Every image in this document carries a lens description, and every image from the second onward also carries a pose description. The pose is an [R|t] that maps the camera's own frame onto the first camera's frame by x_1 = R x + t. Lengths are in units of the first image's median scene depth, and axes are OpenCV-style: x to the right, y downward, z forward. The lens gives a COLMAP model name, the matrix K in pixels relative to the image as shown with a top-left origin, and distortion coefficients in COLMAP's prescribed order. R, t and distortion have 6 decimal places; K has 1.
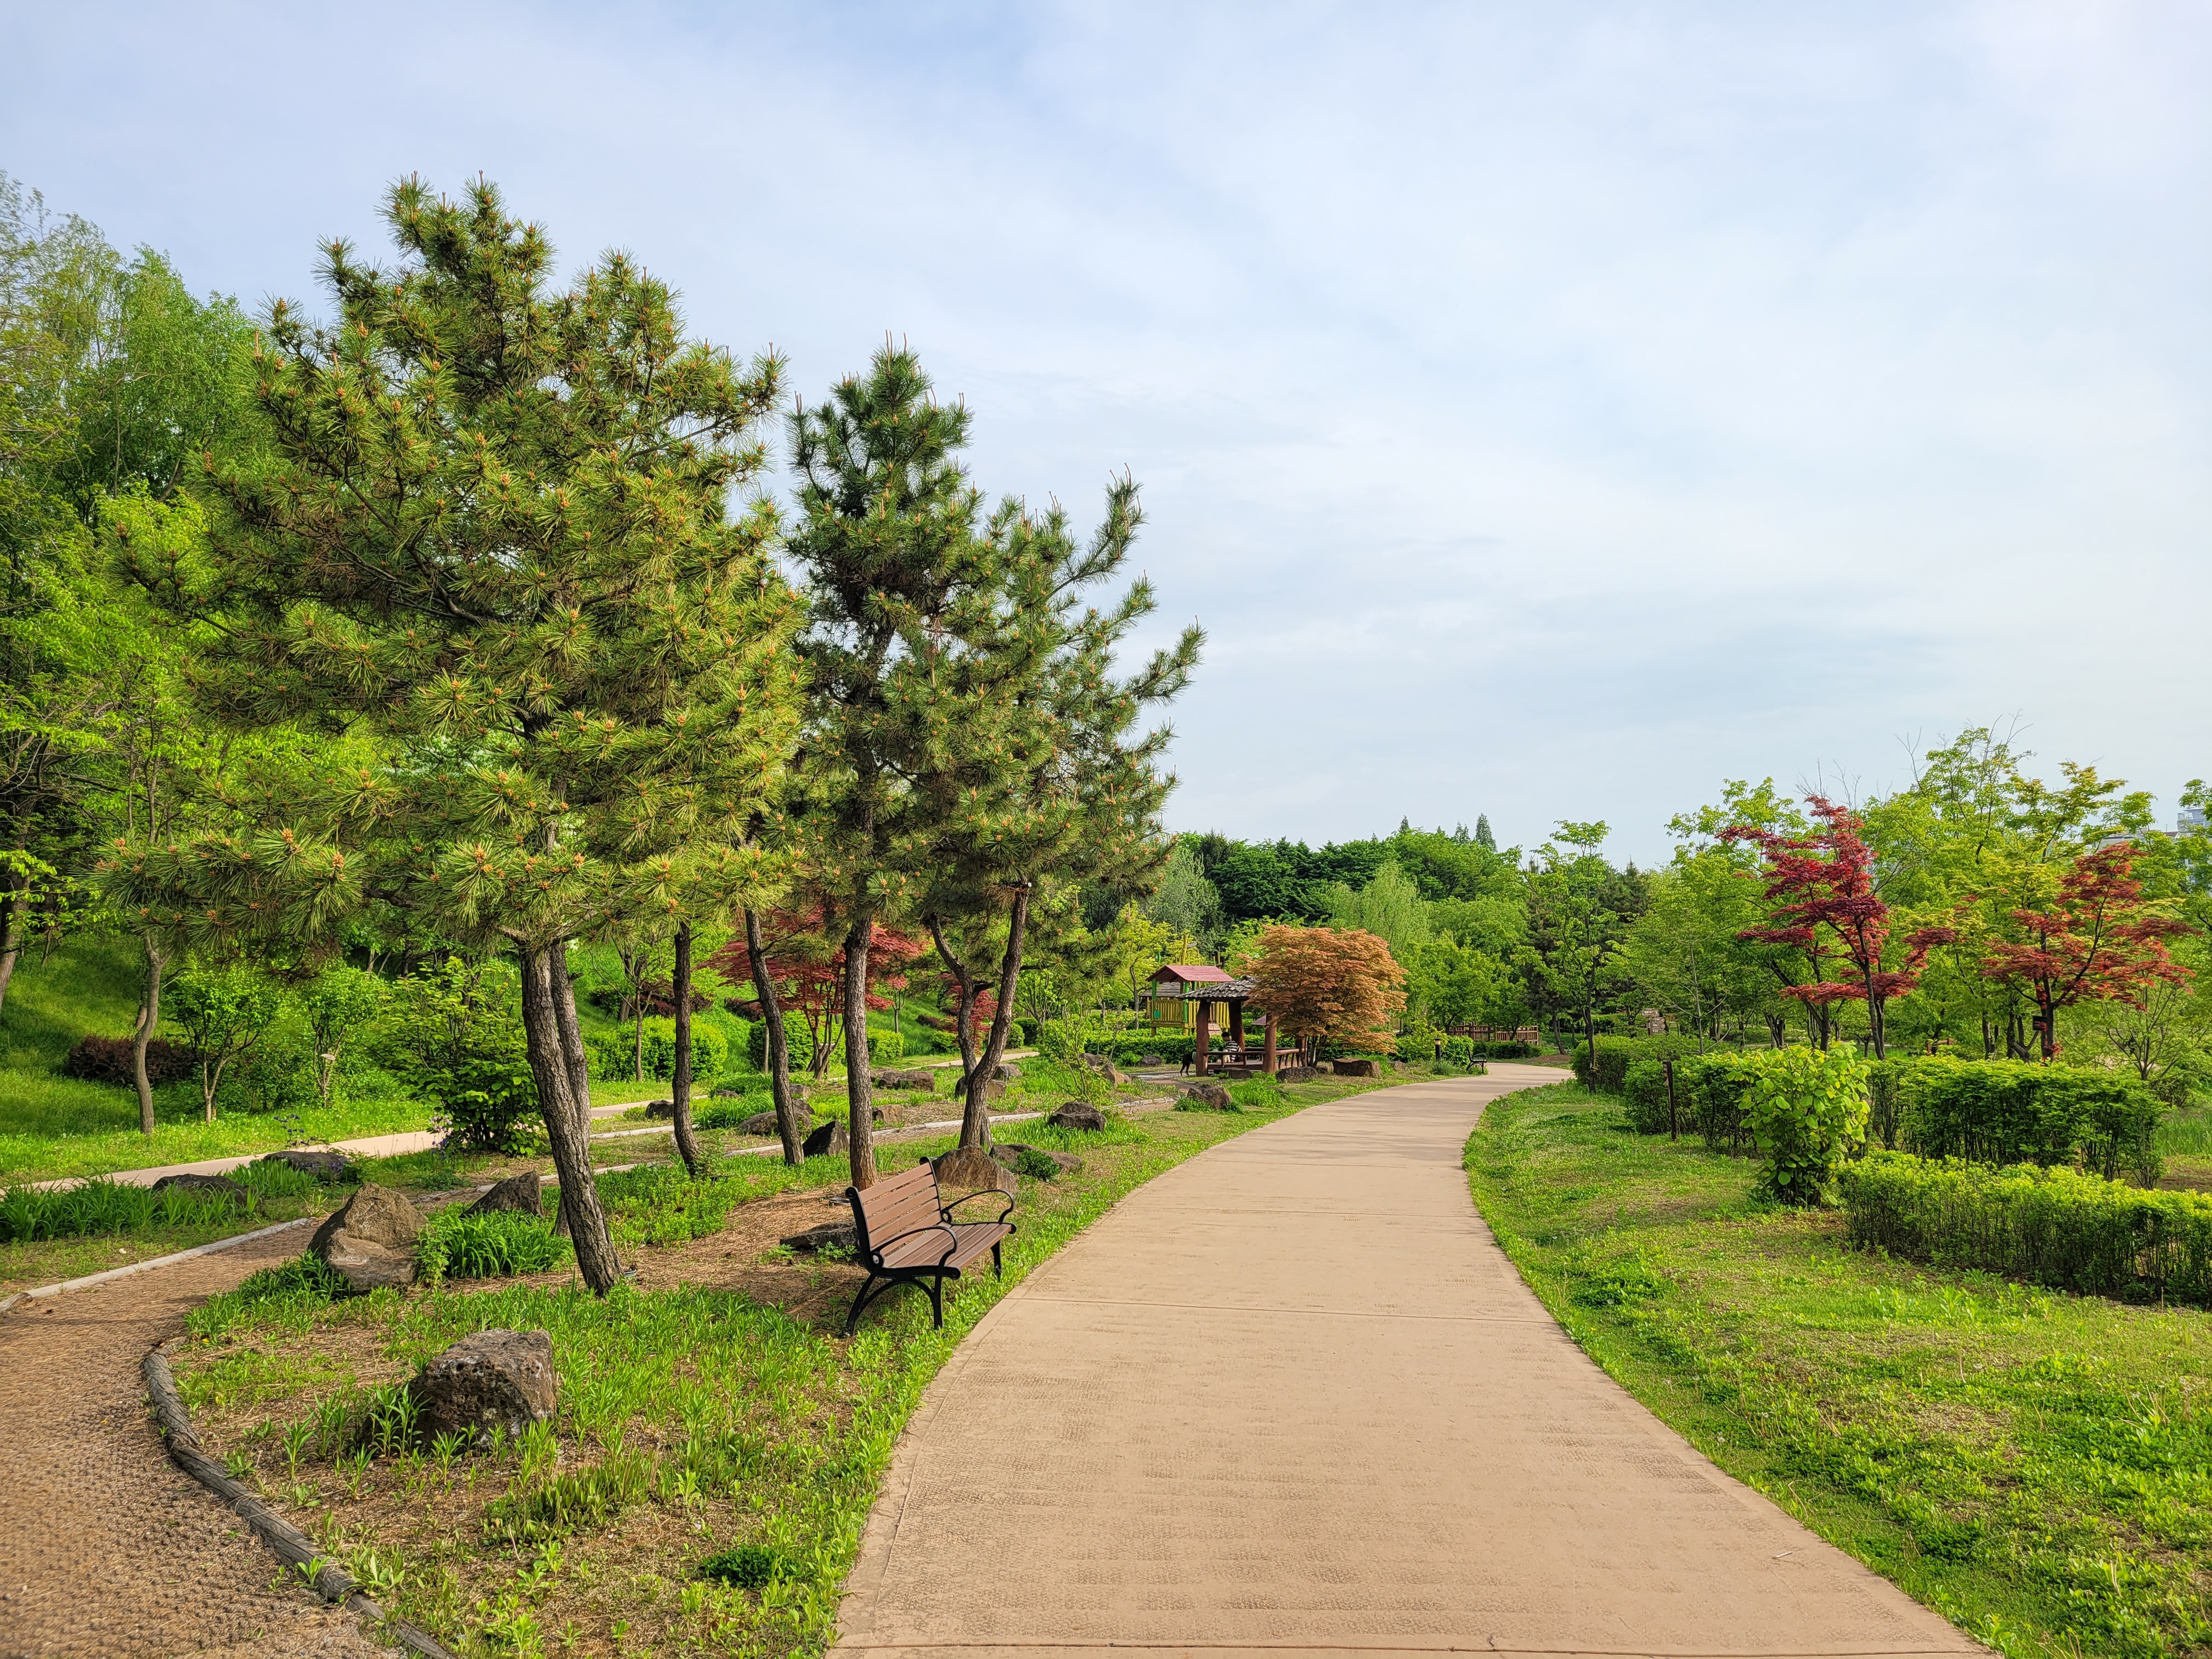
lens RADIAL K [[1648.7, 0, 1105.2], [0, 1648.7, 828.5], [0, 0, 1]] dist [0.054047, -0.039223]
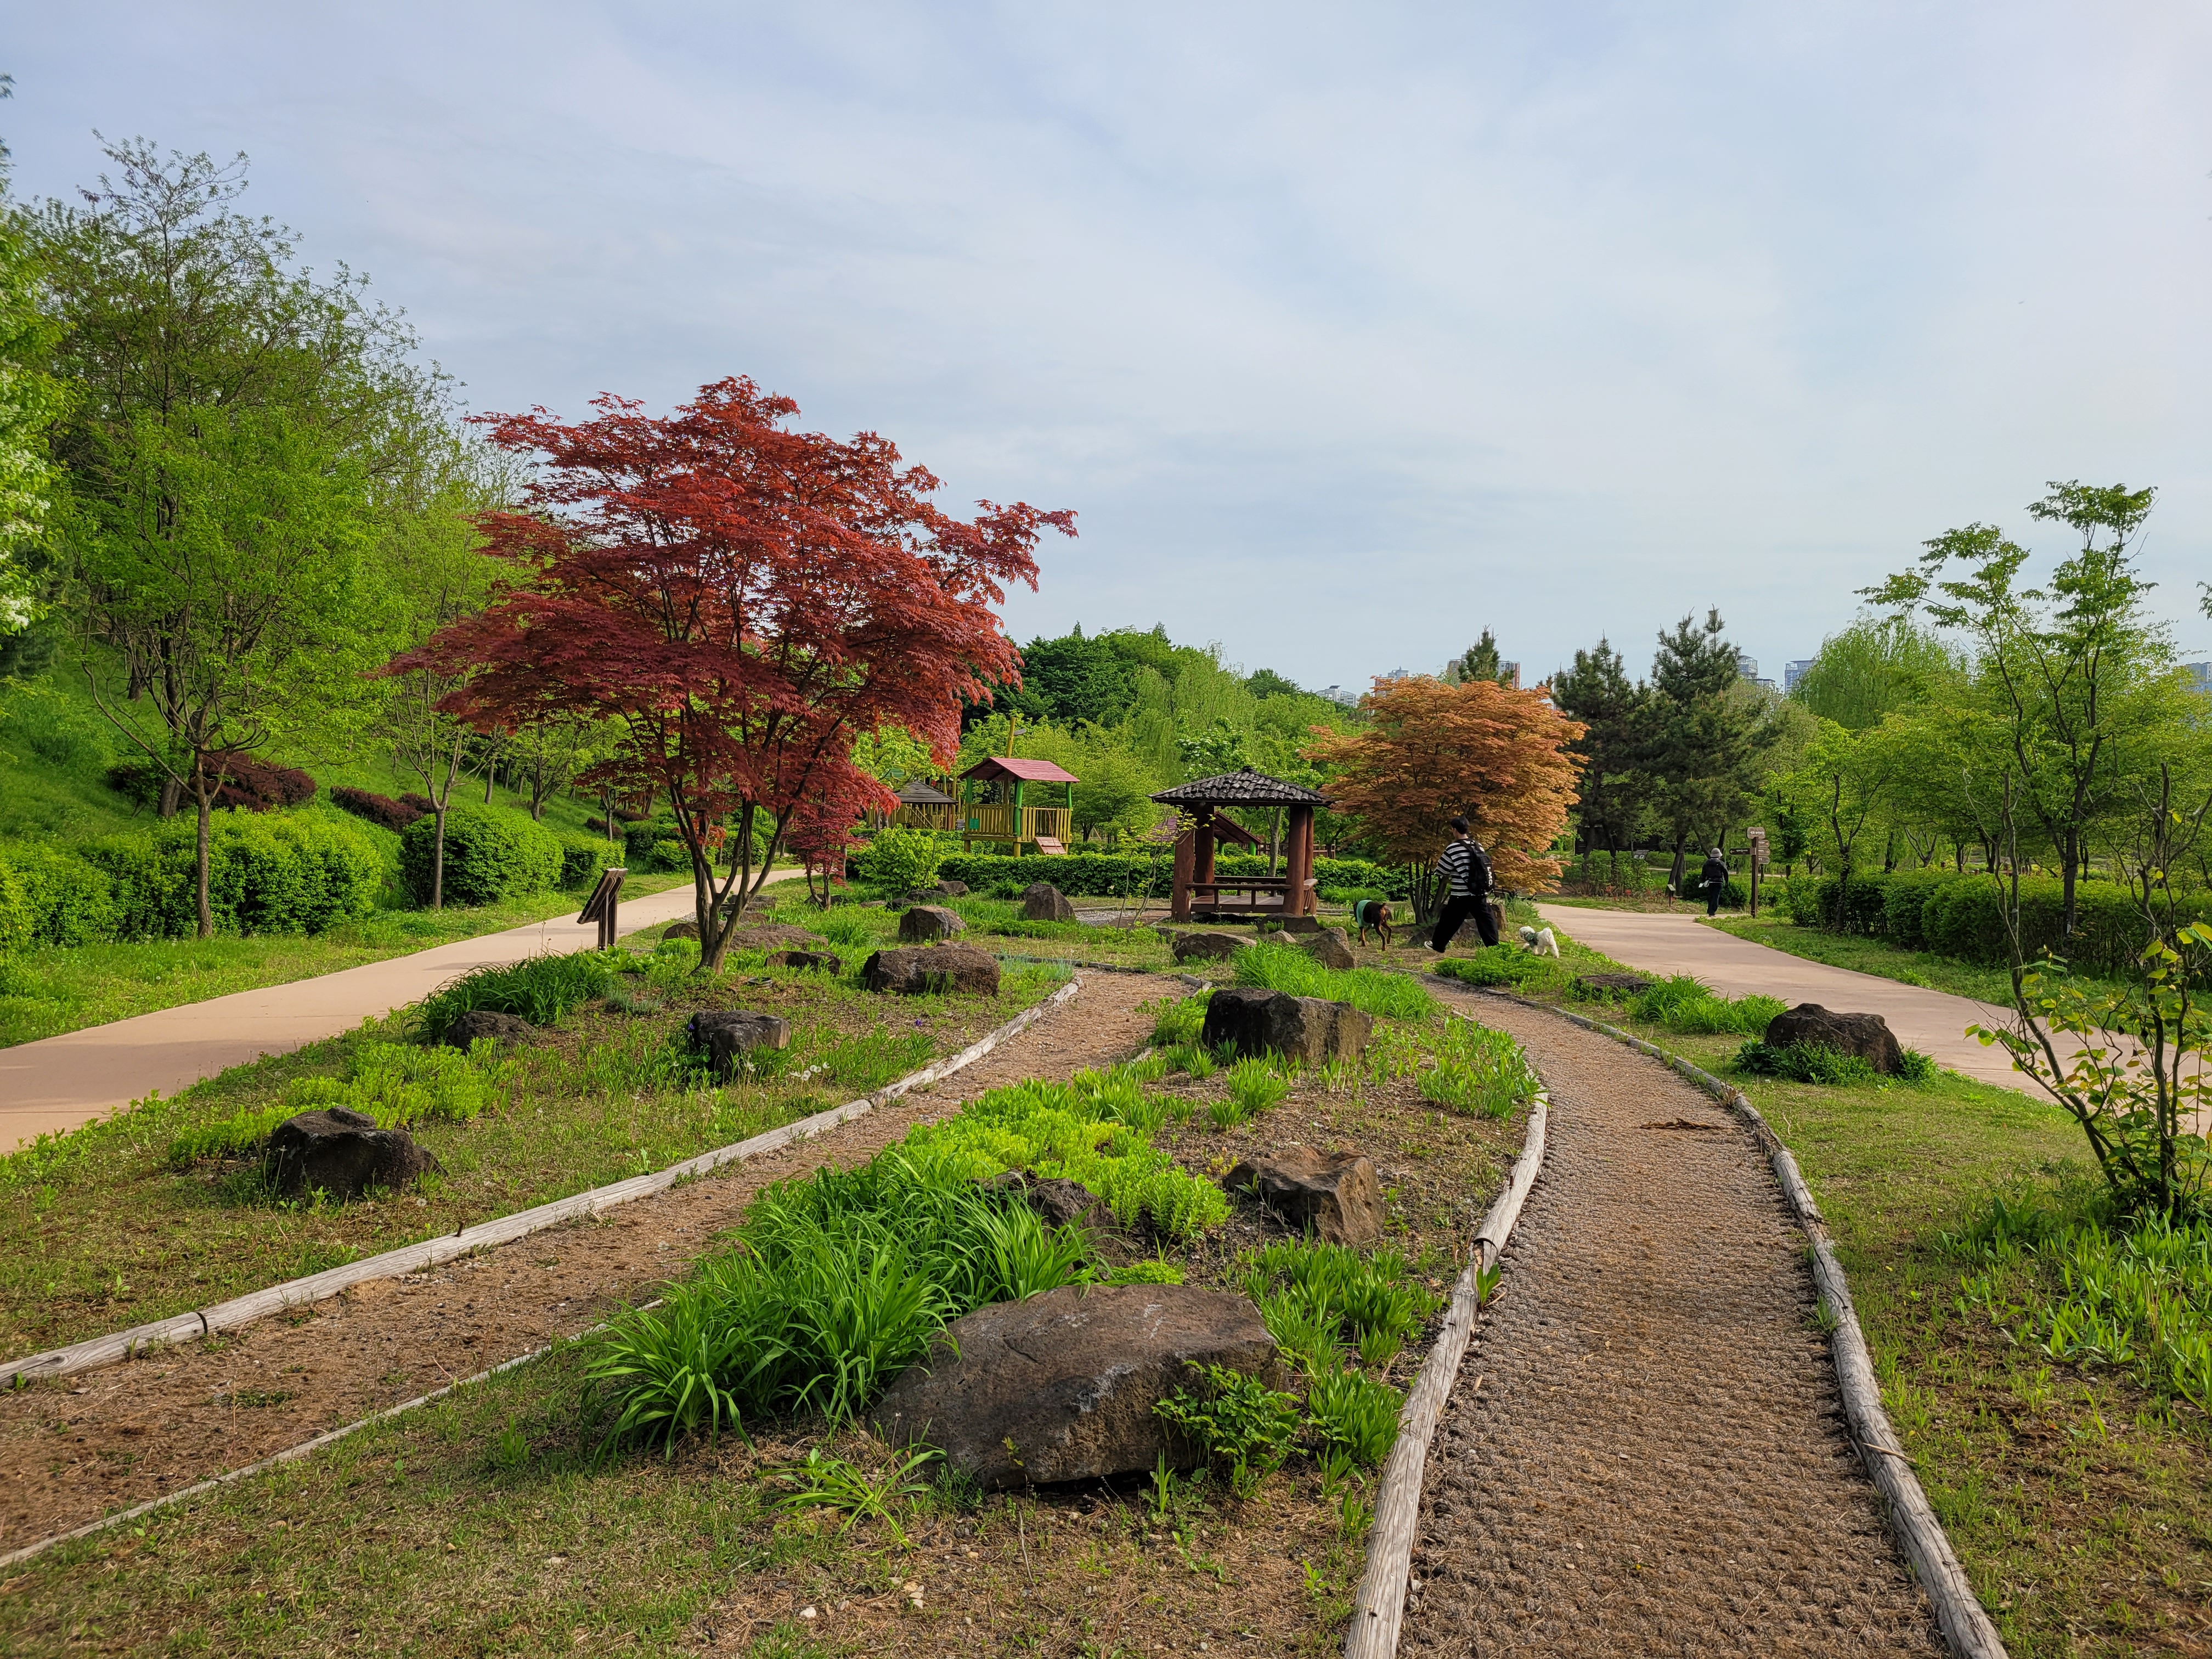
lens RADIAL K [[1648.7, 0, 1107.5], [0, 1648.7, 828.6], [0, 0, 1]] dist [0.054047, -0.039223]
pose [[0.973162, 0.019624, 0.229285, -0.124111], [-0.045643, 0.993022, 0.108734, 0.050005], [-0.225551, -0.116281, 0.967267, 0.426730]]
